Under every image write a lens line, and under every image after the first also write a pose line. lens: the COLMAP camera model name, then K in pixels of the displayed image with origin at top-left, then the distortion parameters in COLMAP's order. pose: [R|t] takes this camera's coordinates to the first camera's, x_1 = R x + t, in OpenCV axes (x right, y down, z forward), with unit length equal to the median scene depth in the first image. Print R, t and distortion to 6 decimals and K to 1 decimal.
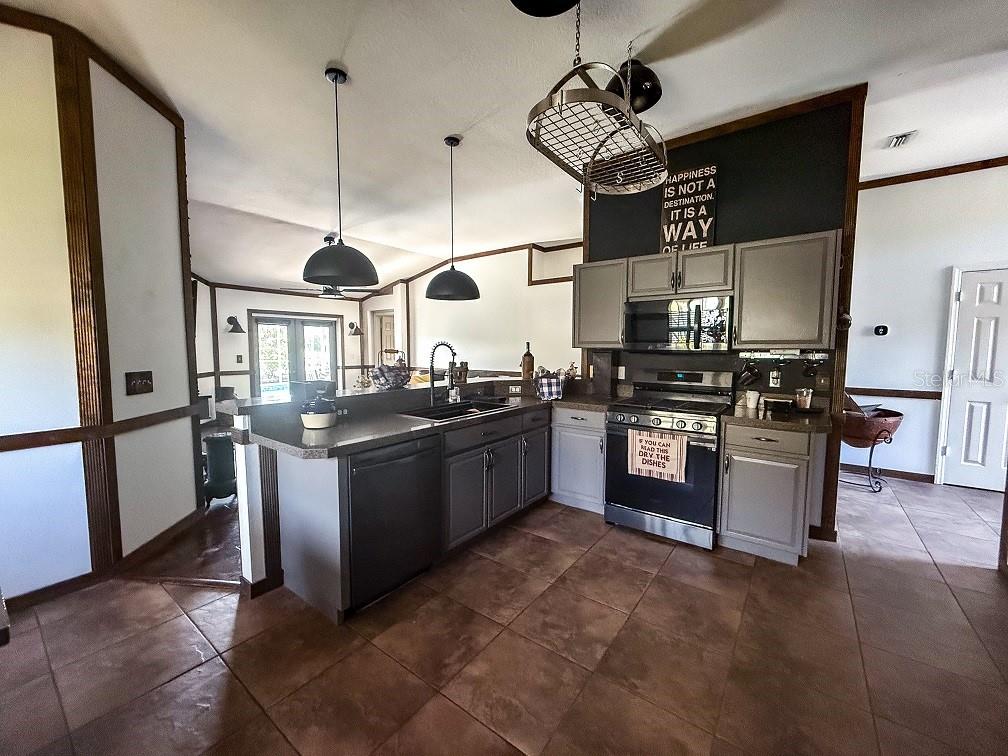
lens RADIAL K [[406.8, 0, 500.6], [0, 406.8, 375.8], [0, 0, 1]] dist [0.002072, 0.000116]
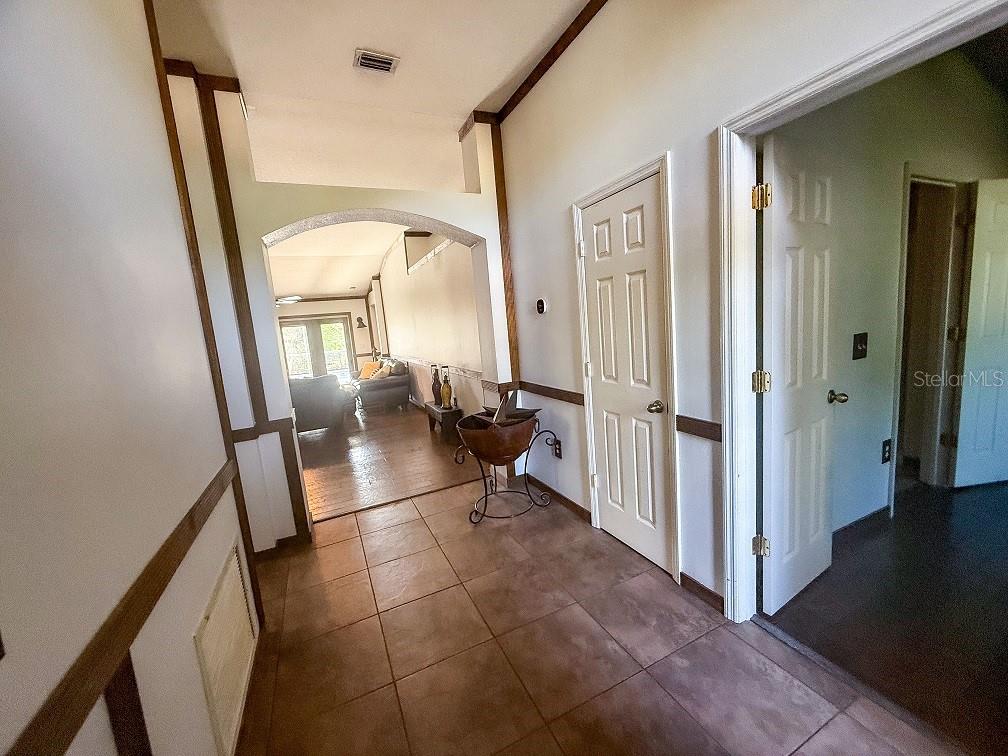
lens RADIAL K [[406.8, 0, 505.3], [0, 406.8, 375.5], [0, 0, 1]] dist [0.002072, 0.000116]
pose [[0.882552, -0.014892, -0.469979, 0.974285], [0.051691, 0.996513, 0.065492, -0.031716], [0.467365, -0.082094, 0.880244, 0.259295]]
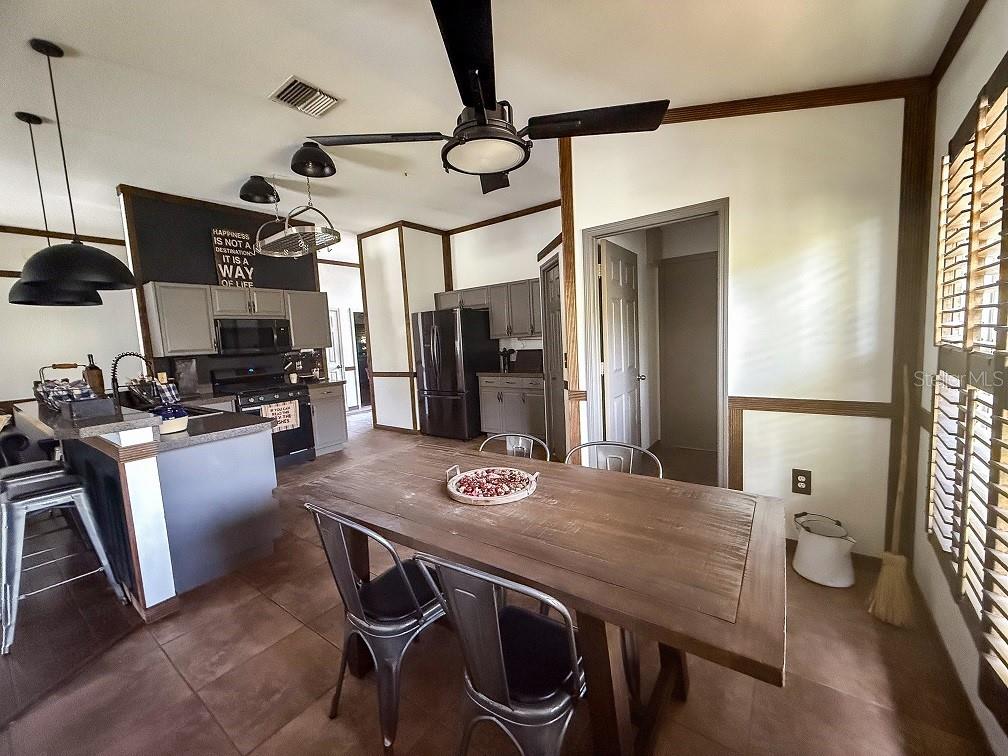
lens RADIAL K [[406.8, 0, 500.4], [0, 406.8, 378.6], [0, 0, 1]] dist [0.002072, 0.000116]
pose [[-0.013988, -0.099438, 0.994945, -1.060941], [0.128898, 0.986561, 0.100413, -0.002400], [-0.991559, 0.129651, -0.000982, 0.109762]]
